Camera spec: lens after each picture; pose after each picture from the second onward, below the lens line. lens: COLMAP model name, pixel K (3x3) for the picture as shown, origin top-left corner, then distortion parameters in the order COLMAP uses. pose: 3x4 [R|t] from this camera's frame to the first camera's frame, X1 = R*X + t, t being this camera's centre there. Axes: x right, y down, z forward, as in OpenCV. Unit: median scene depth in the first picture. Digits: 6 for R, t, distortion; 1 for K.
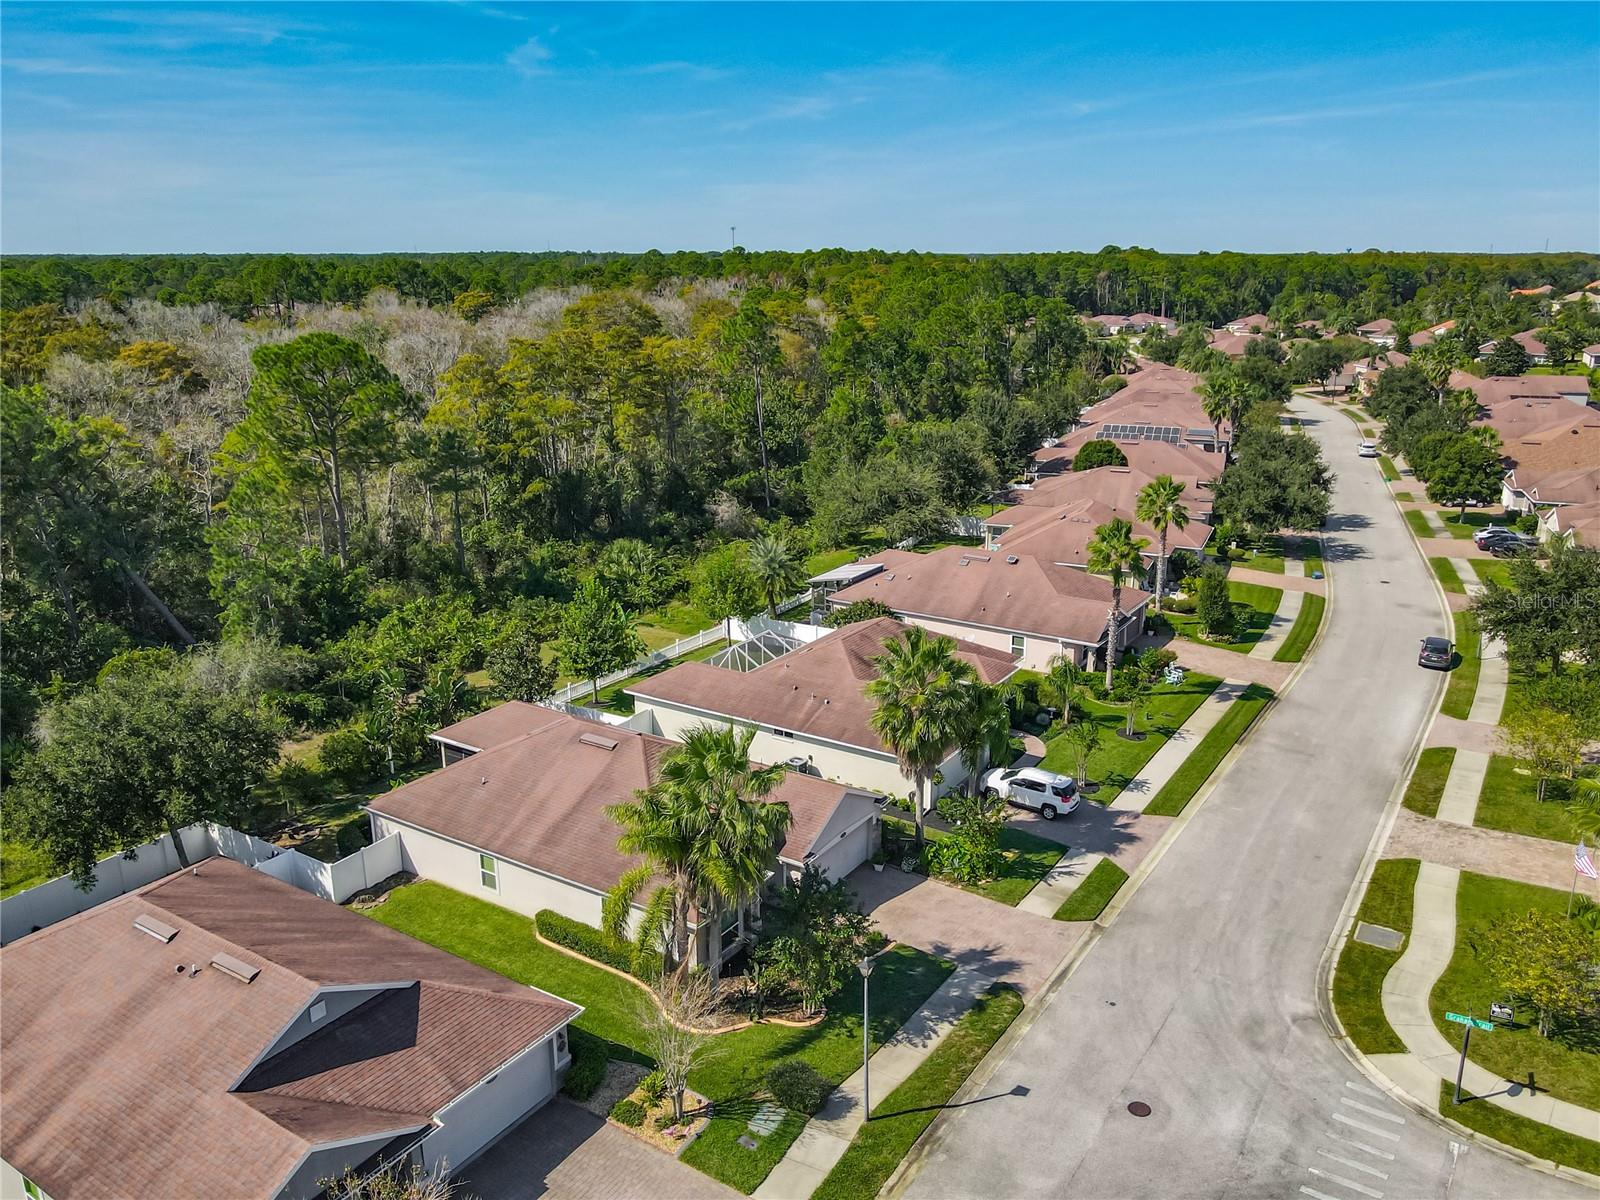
lens RADIAL K [[1217.1, 0, 820.7], [0, 1217.1, 601.0], [0, 0, 1]] dist [0.012666, 0.004767]
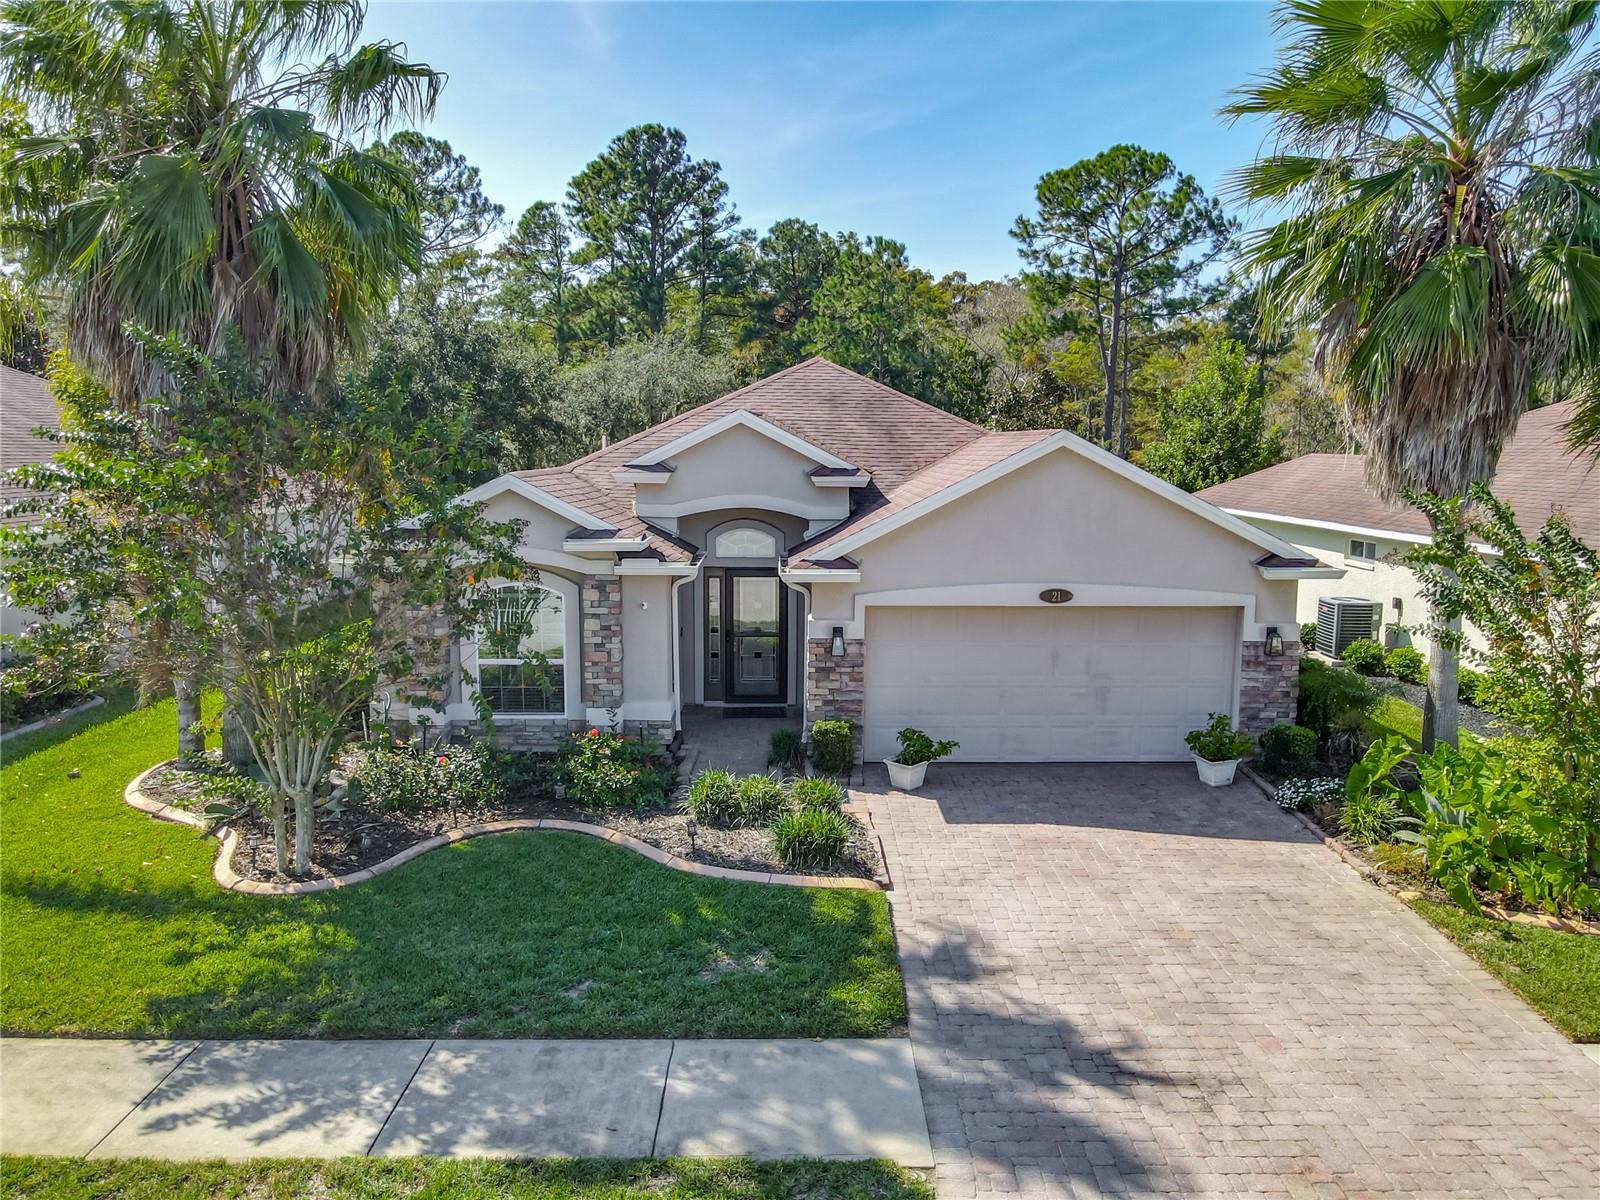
lens RADIAL K [[1179.9, 0, 807.8], [0, 1179.9, 586.8], [0, 0, 1]] dist [0.009489, 0.023728]
pose [[0.548389, 0.103993, -0.829732, 0.252832], [-0.231655, 0.972296, -0.031245, 0.229104], [0.803496, 0.209346, 0.557287, 0.835466]]
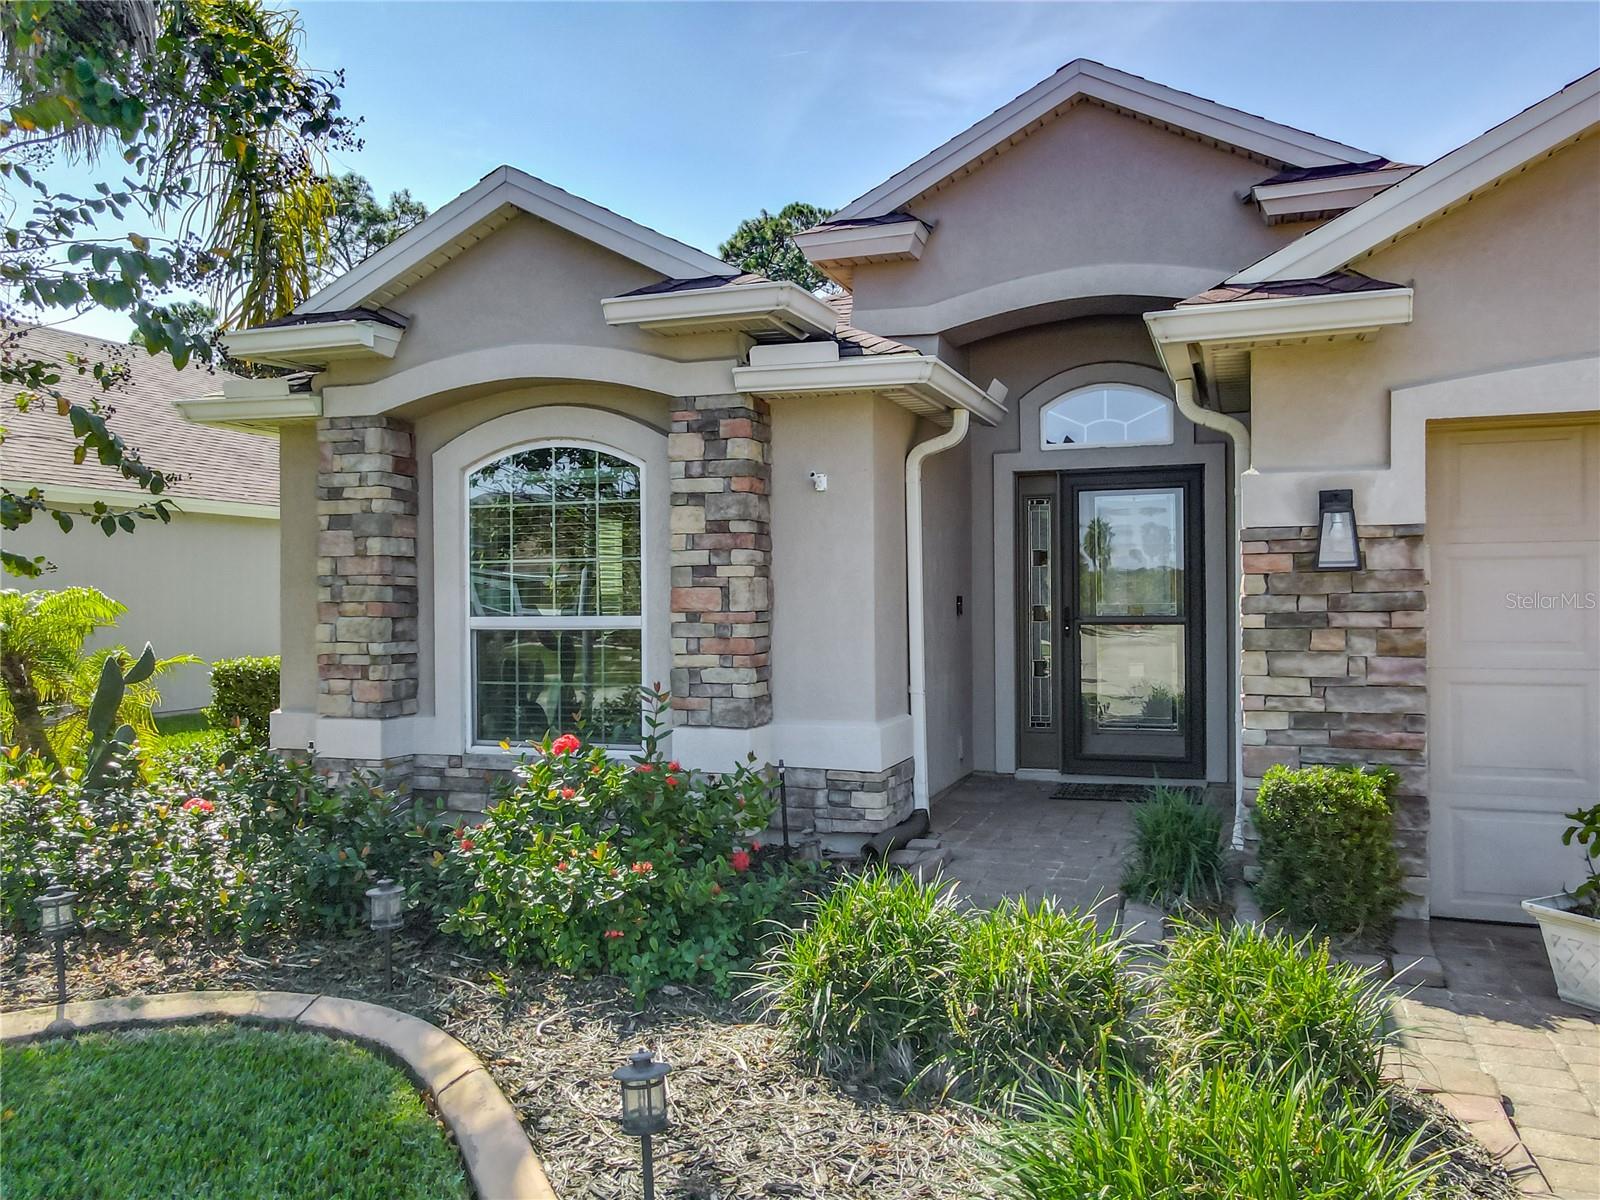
lens RADIAL K [[1260.4, 0, 828.5], [0, 1260.4, 597.5], [0, 0, 1]] dist [0.010349, 0.071267]
pose [[0.236068, -0.006217, -0.971717, 0.090434], [-0.257527, 0.963824, -0.068730, 0.257464], [0.936991, 0.266468, 0.225927, 0.958470]]
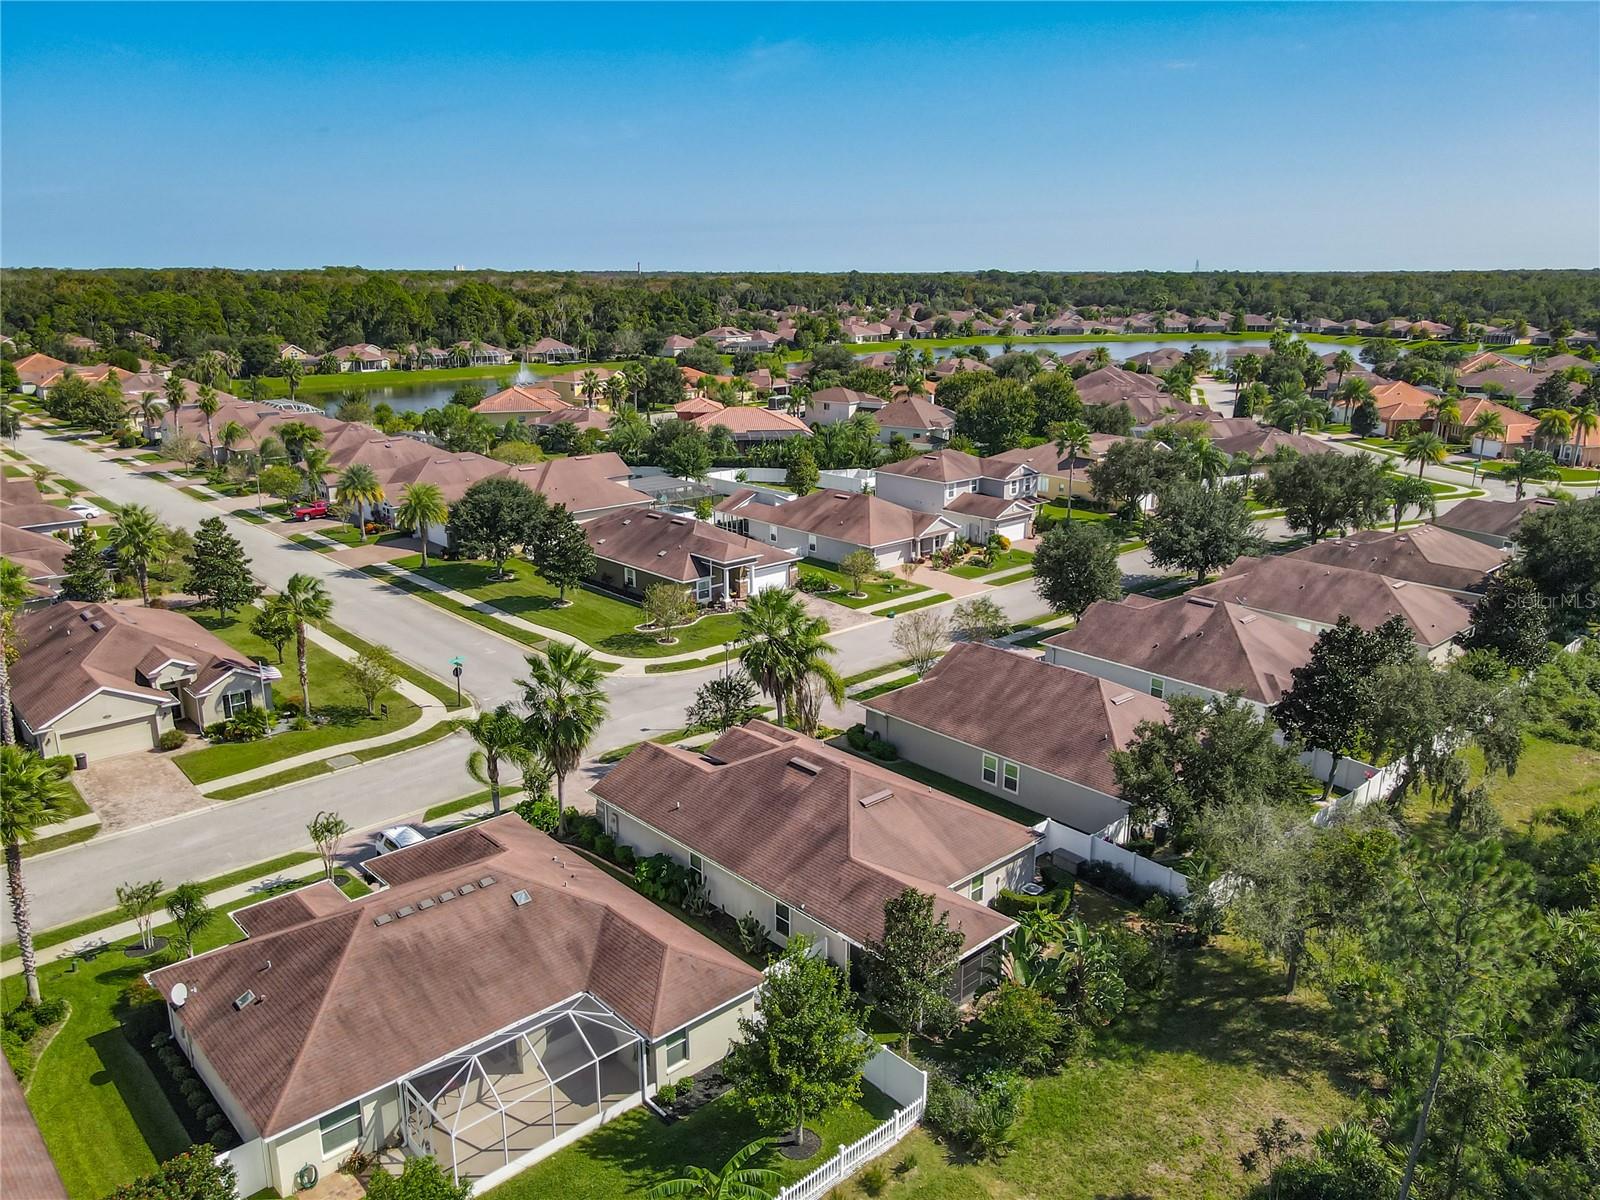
lens RADIAL K [[1179.9, 0, 807.8], [0, 1179.9, 586.8], [0, 0, 1]] dist [0.009489, 0.023728]
pose [[-0.965818, -0.069261, 0.249796, -0.473563], [0.068987, 0.860215, 0.505244, -0.636799], [-0.249872, 0.505207, -0.826033, 2.007343]]
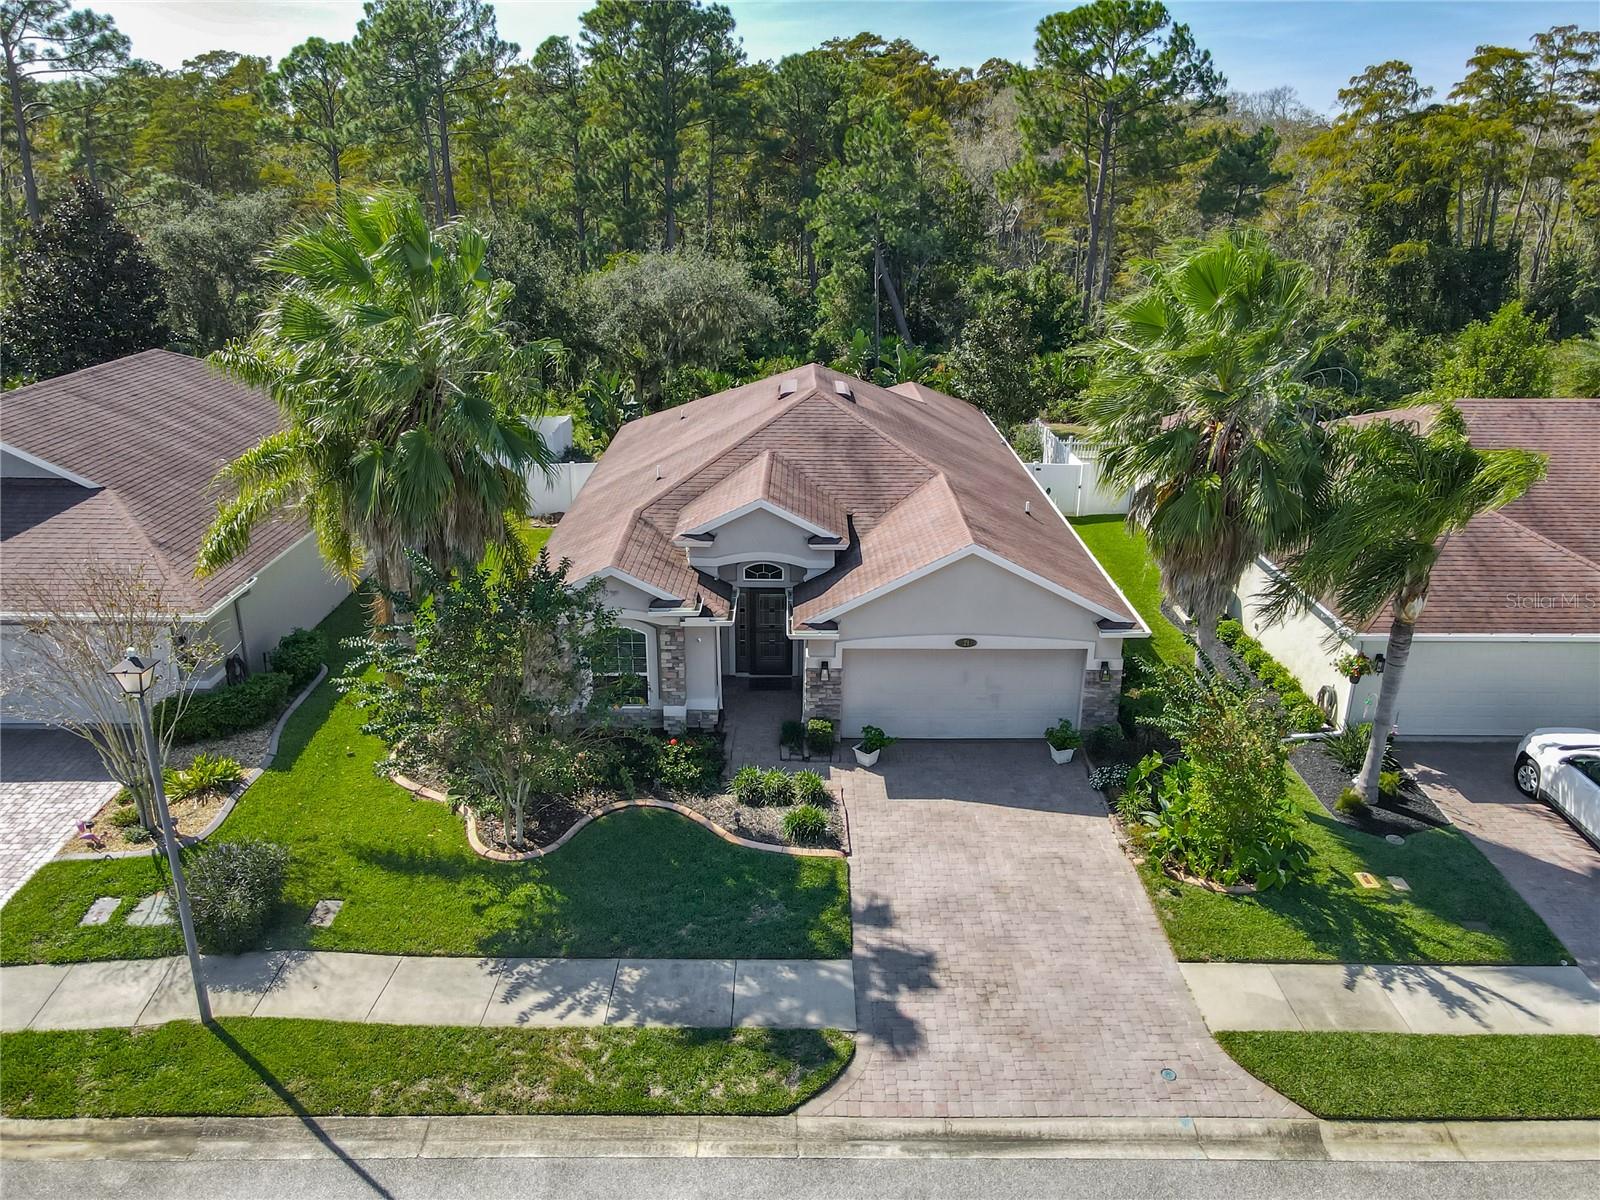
lens RADIAL K [[1179.9, 0, 807.8], [0, 1179.9, 586.8], [0, 0, 1]] dist [0.009489, 0.023728]
pose [[0.542964, 0.291851, -0.787409, 0.373405], [-0.235198, 0.952988, 0.191039, 0.102344], [0.806147, 0.081470, 0.586080, 0.720851]]
